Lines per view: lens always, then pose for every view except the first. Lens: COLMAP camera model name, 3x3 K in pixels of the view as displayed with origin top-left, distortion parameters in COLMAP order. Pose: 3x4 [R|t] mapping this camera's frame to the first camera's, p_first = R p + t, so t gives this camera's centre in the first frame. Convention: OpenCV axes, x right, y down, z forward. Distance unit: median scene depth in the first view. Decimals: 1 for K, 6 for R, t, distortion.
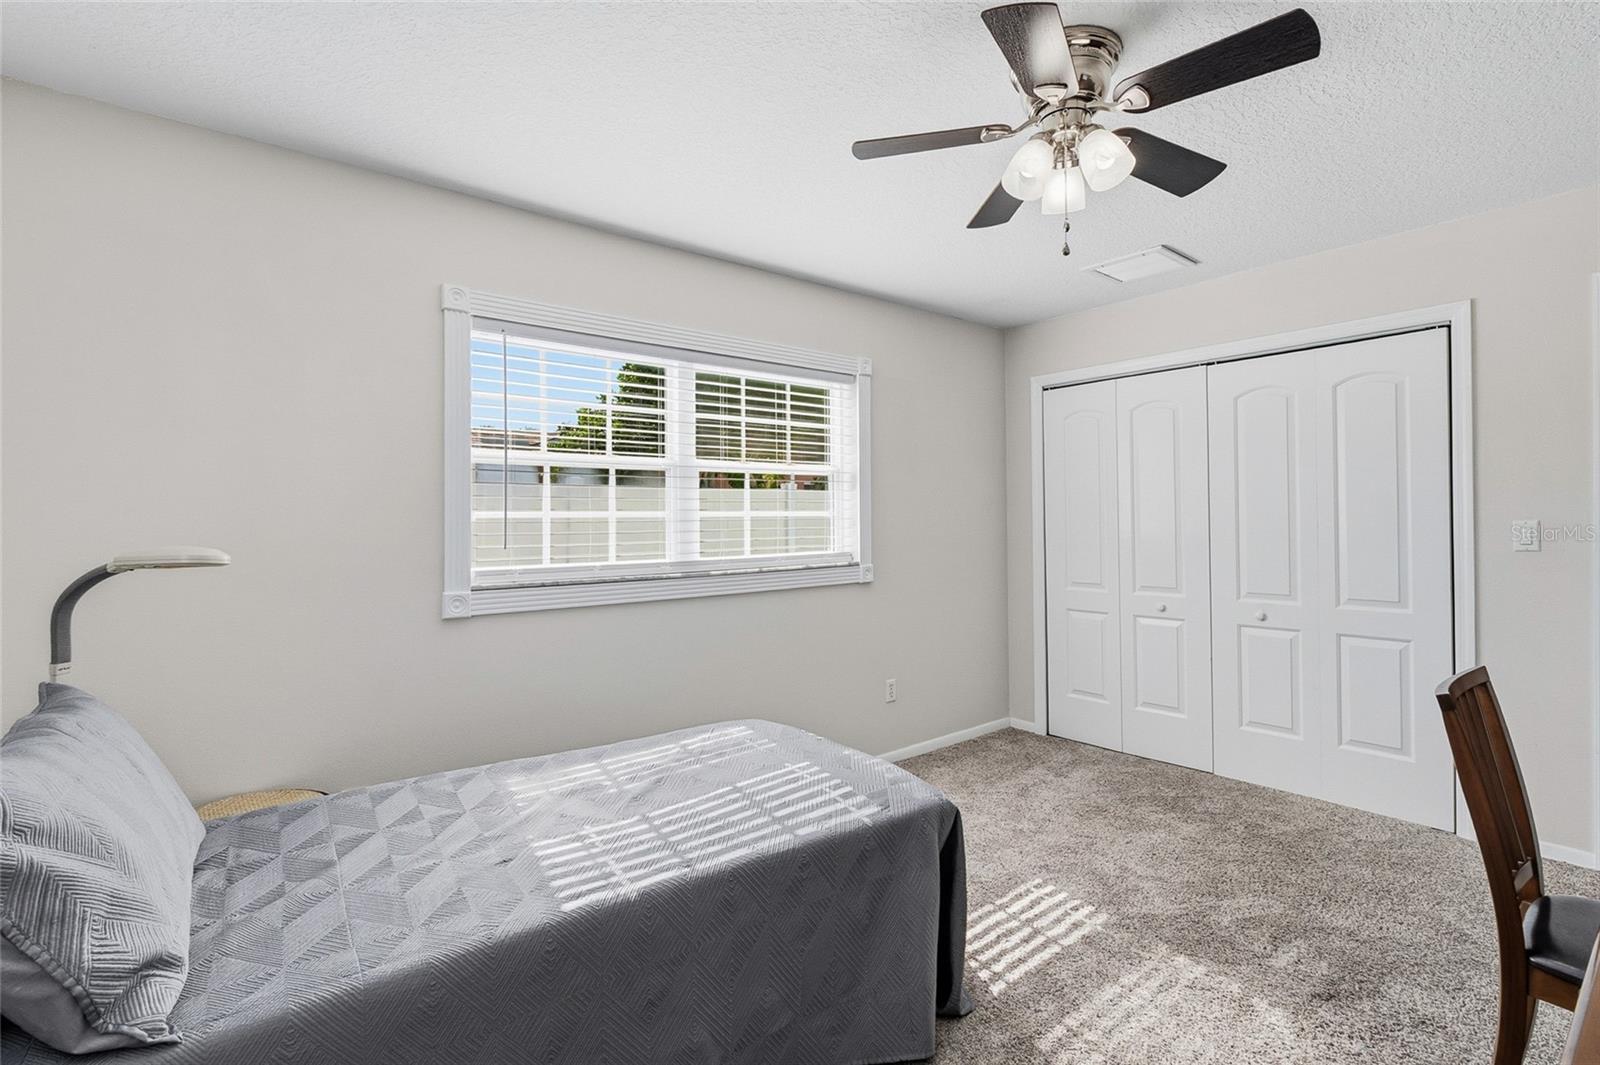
lens RADIAL K [[736.7, 0, 811.5], [0, 736.7, 490.6], [0, 0, 1]] dist [0.001262, -0.000202]
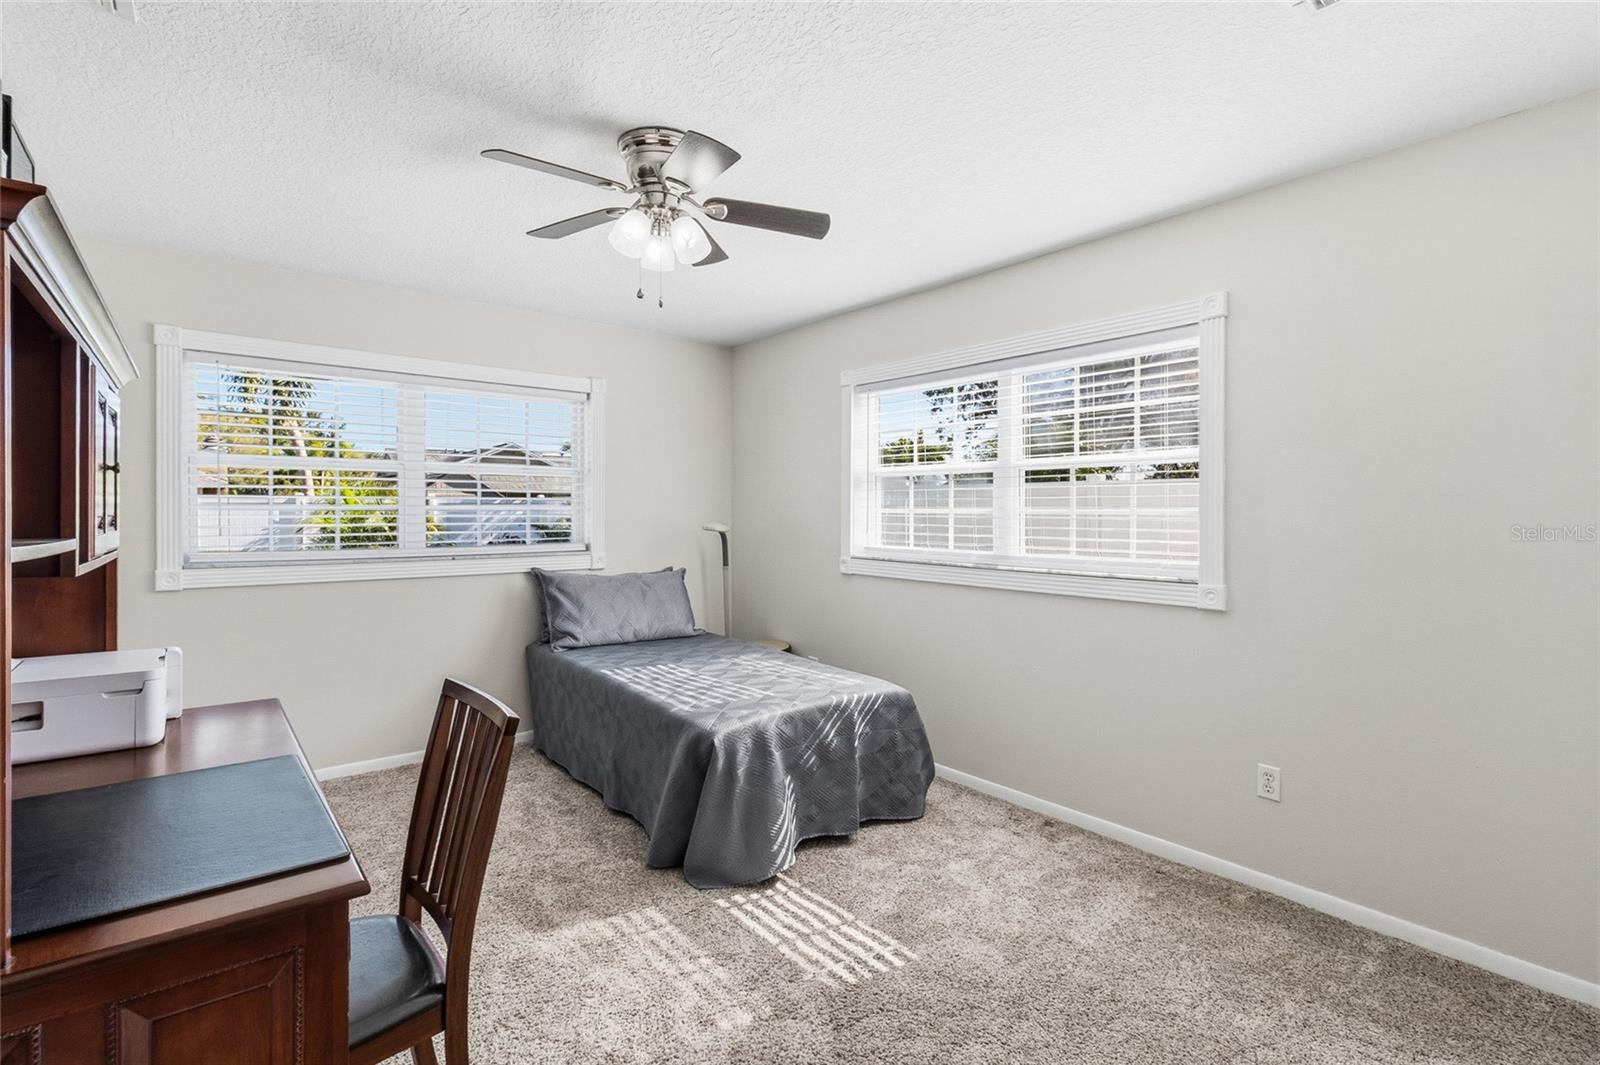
lens RADIAL K [[736.7, 0, 811.5], [0, 736.7, 490.6], [0, 0, 1]] dist [0.001262, -0.000202]
pose [[0.036391, -0.022409, -0.999086, 0.838058], [0.025757, 0.999437, -0.021479, 0.016065], [0.999006, -0.024952, 0.036948, 0.636660]]
